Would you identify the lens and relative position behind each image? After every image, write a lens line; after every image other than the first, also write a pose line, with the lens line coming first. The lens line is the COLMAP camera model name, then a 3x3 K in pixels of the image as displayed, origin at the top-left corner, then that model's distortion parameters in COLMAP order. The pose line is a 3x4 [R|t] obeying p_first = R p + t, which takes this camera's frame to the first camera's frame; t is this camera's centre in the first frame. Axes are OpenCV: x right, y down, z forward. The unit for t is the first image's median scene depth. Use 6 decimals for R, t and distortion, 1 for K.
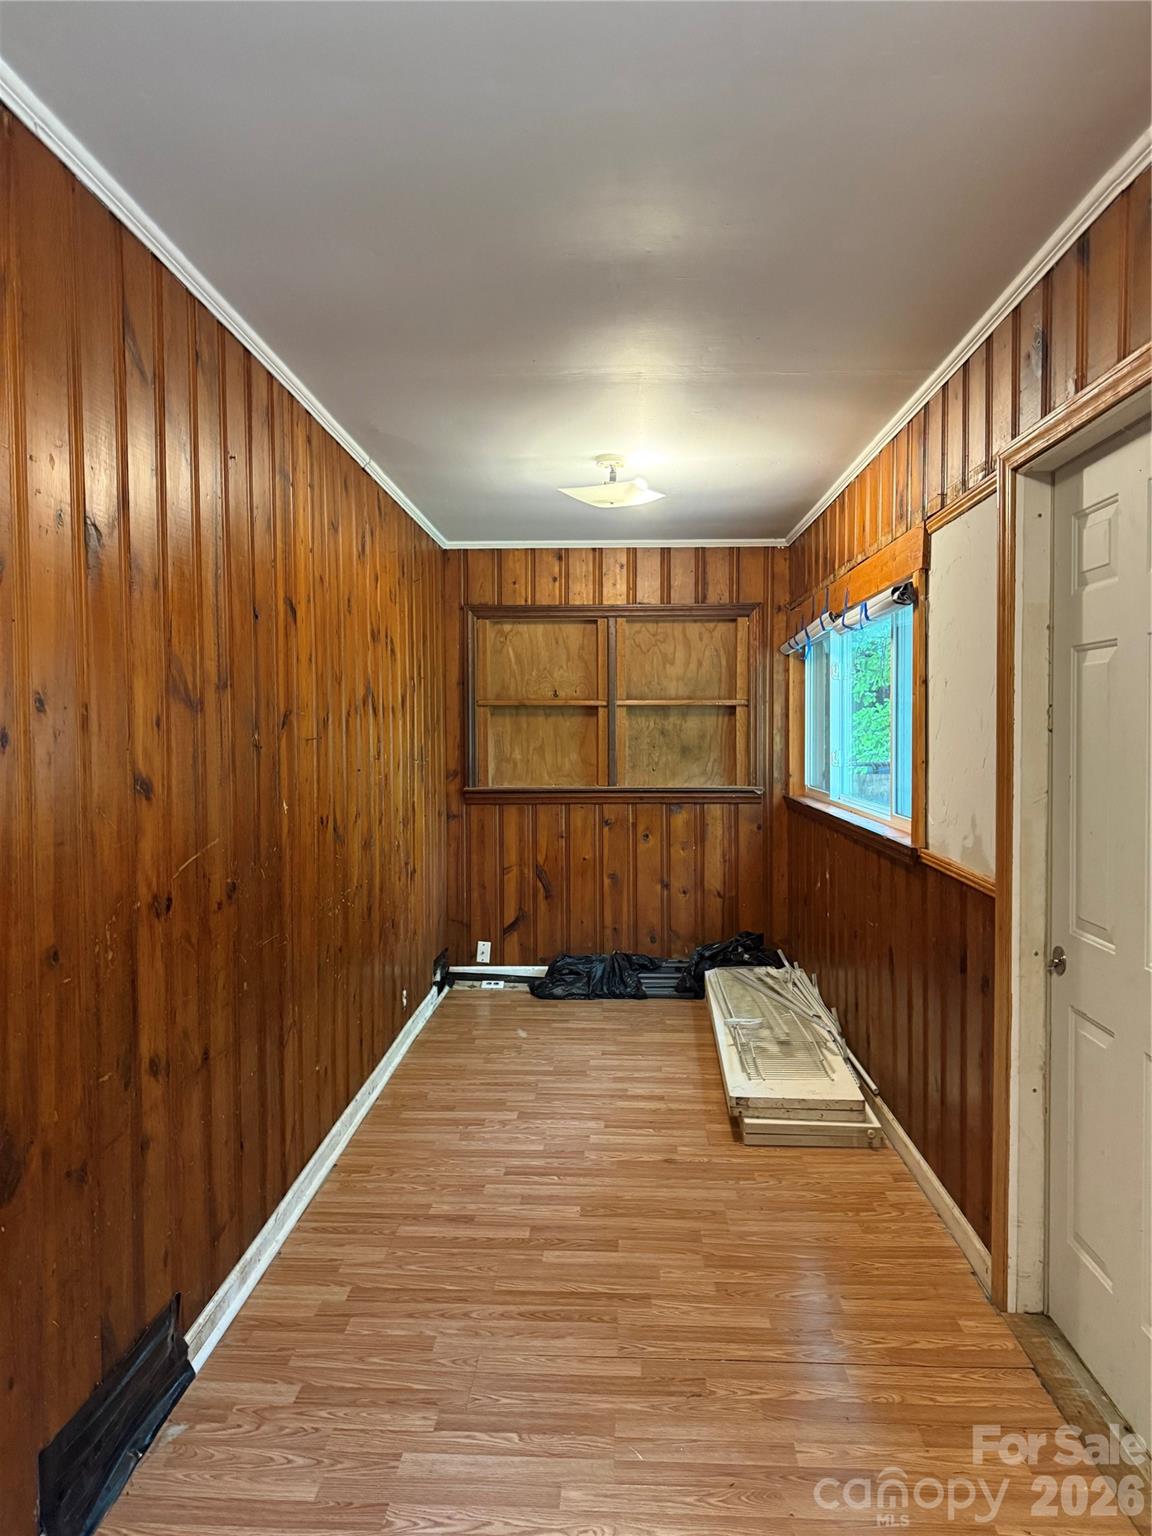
lens RADIAL K [[1069.3, 0, 576.0], [0, 1069.3, 768.0], [0, 0, 1]] dist [0.029959, 0.003094]
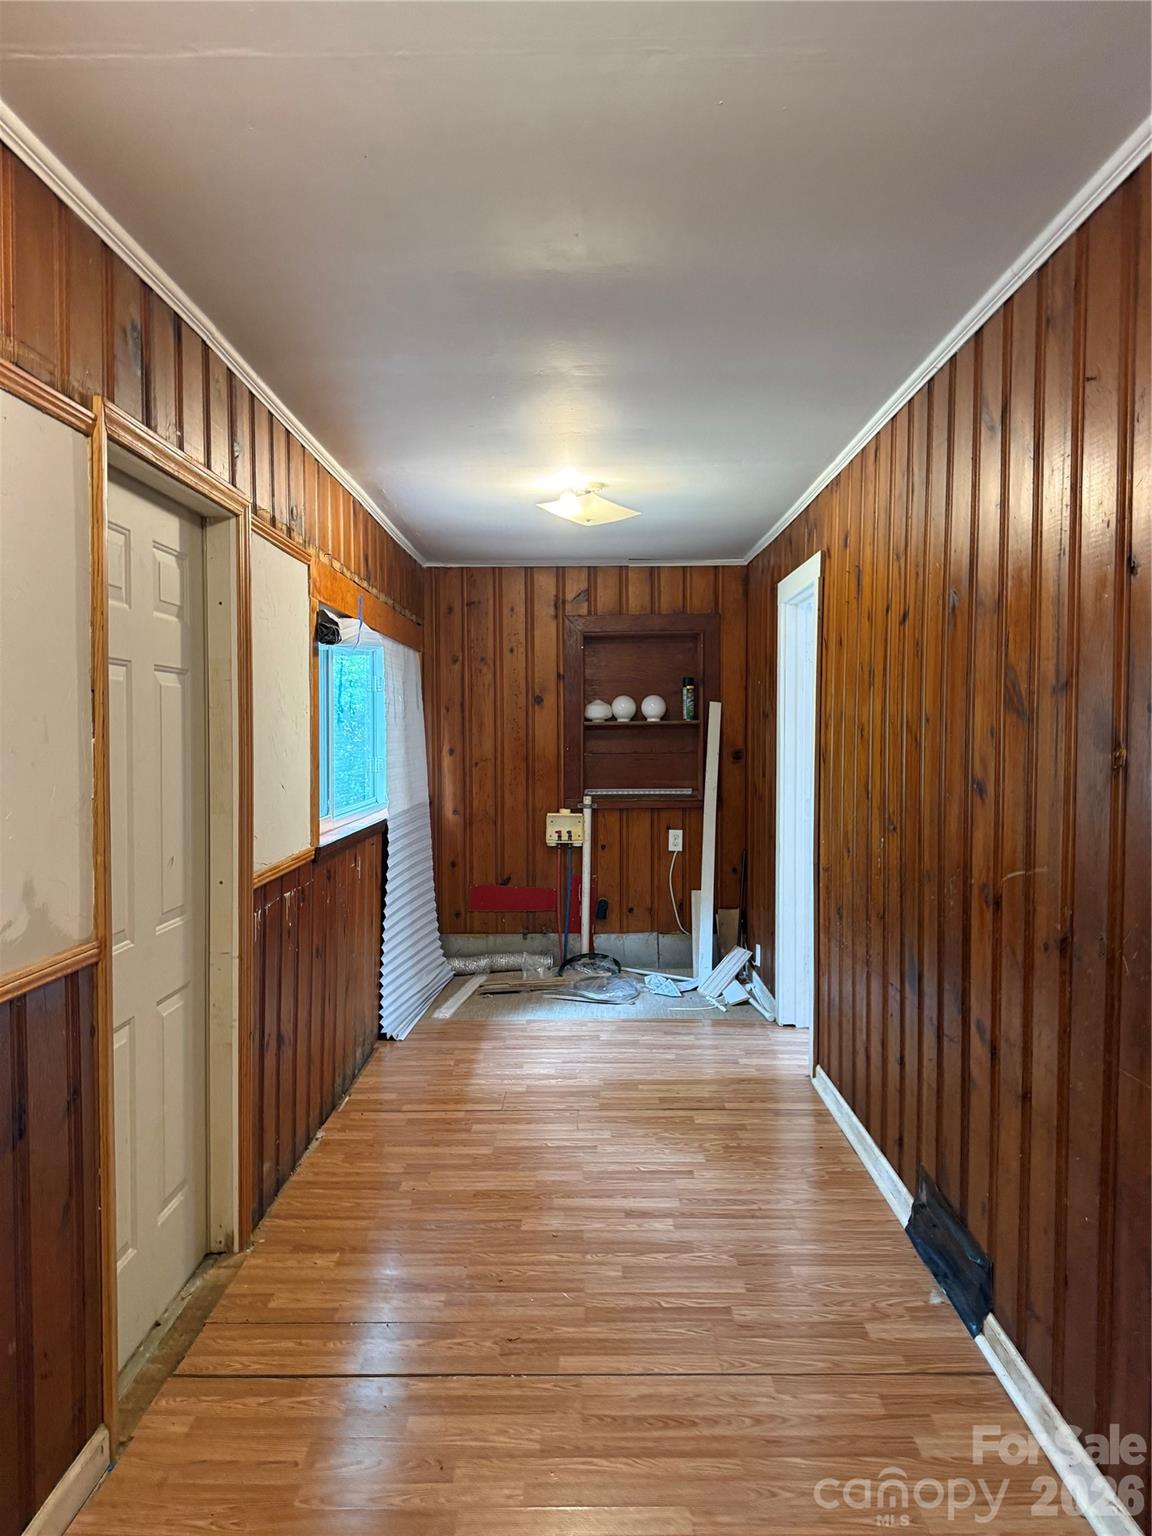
lens RADIAL K [[1069.3, 0, 576.0], [0, 1069.3, 768.0], [0, 0, 1]] dist [0.029959, 0.003094]
pose [[-0.999531, 0.005598, -0.030105, 0.071794], [0.003379, 0.997307, 0.073263, -0.083562], [0.030434, 0.073127, -0.996858, 1.983152]]
